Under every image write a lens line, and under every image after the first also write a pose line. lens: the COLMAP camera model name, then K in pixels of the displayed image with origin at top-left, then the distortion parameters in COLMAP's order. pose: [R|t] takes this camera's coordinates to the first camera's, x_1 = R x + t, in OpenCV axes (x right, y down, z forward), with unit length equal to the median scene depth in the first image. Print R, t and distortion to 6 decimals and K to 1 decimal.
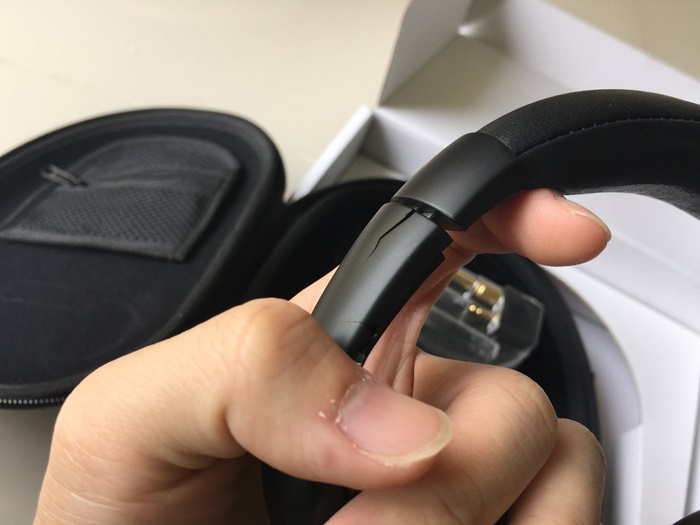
lens RADIAL K [[599.0, 0, 346.6], [0, 599.0, 261.0], [0, 0, 1]] dist [0.033234, -0.112516]
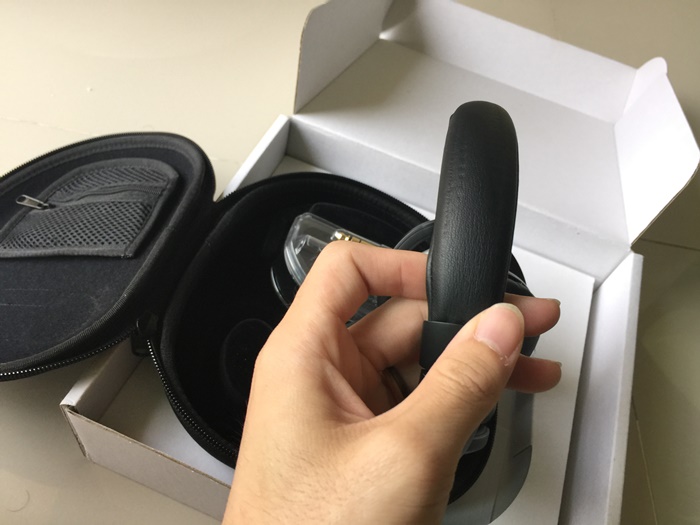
lens RADIAL K [[599.0, 0, 343.2], [0, 599.0, 260.0], [0, 0, 1]] dist [0.033234, -0.112516]
pose [[0.993700, -0.111089, -0.014829, 0.150390], [0.110854, 0.993711, -0.015792, 0.064604], [0.016490, 0.014049, 0.999765, -0.185088]]
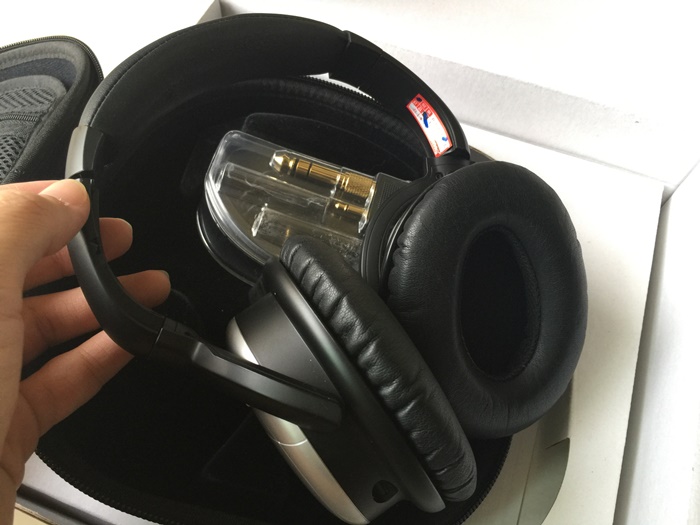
lens RADIAL K [[599.0, 0, 334.3], [0, 599.0, 260.4], [0, 0, 1]] dist [0.033234, -0.112516]
pose [[0.975123, -0.169065, -0.143361, 0.297848], [0.185757, 0.976155, 0.112323, 0.054861], [0.120952, -0.136159, 0.983276, 0.166005]]
